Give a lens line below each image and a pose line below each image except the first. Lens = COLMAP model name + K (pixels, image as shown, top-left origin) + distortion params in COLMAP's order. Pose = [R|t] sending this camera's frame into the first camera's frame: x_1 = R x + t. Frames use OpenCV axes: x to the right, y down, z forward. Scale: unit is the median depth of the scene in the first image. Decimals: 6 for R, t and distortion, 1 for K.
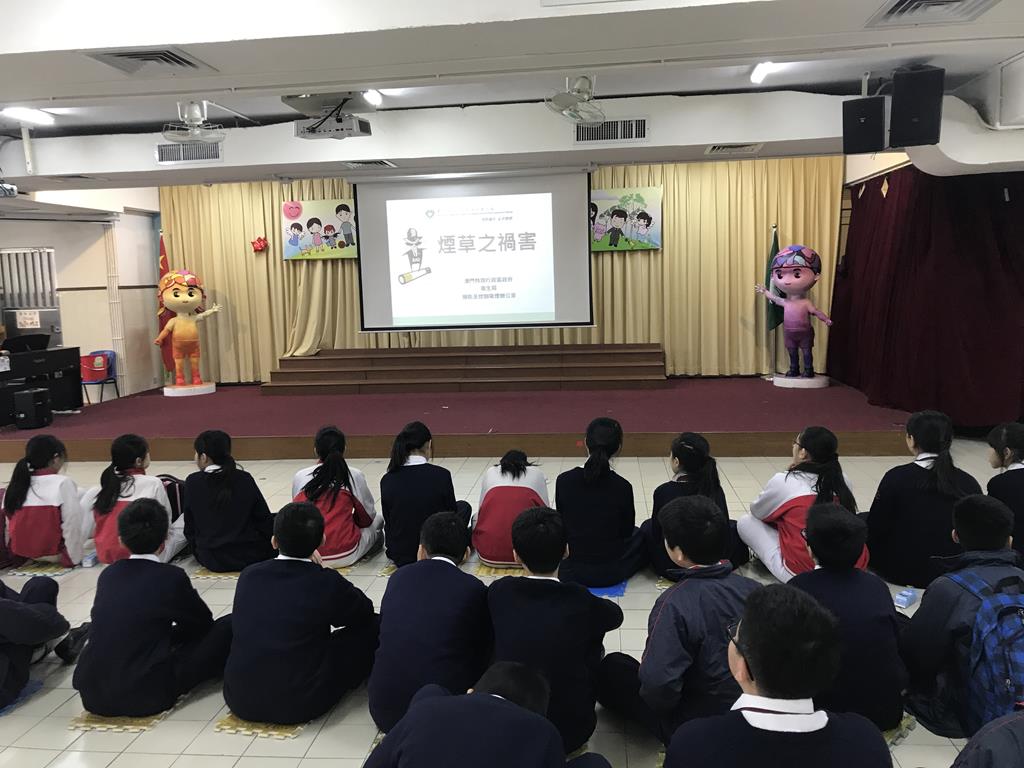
lens RADIAL K [[844.3, 0, 510.6], [0, 844.3, 385.6], [0, 0, 1]] dist [0.027705, -0.050616]
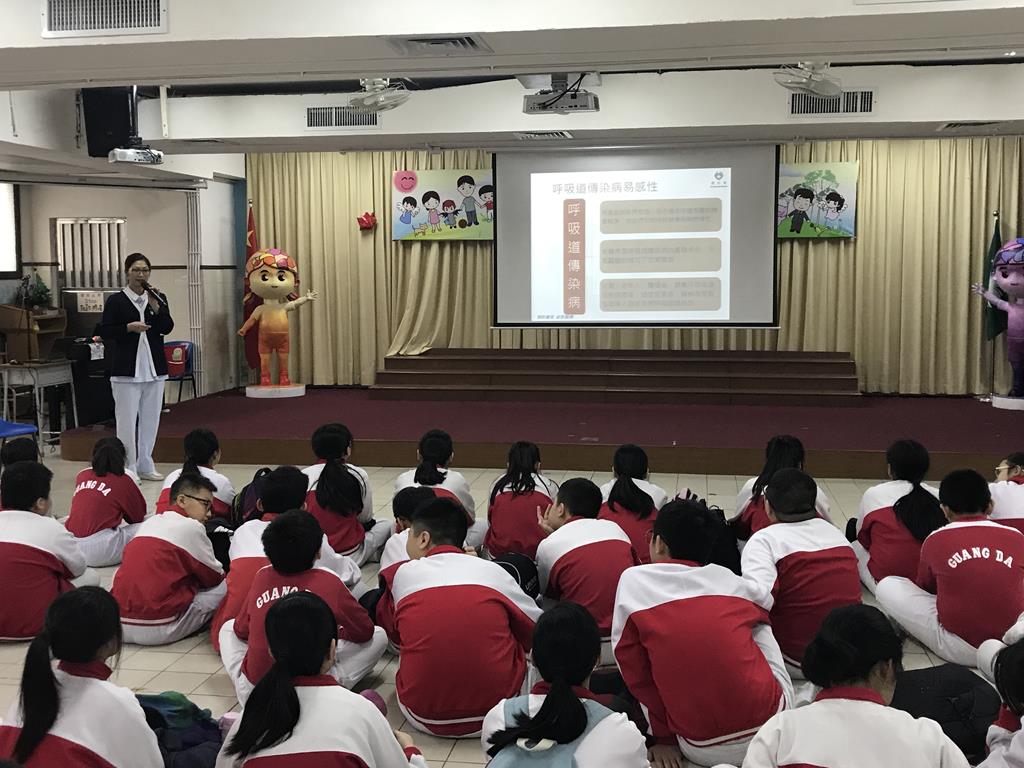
lens RADIAL K [[1151.2, 0, 514.7], [0, 1151.2, 383.6], [0, 0, 1]] dist [0.057011, 0.000000]
pose [[0.998431, 0.030547, -0.046937, -0.092814], [-0.031802, 0.999150, -0.026234, 0.019962], [0.046095, 0.027686, 0.998553, -0.133404]]
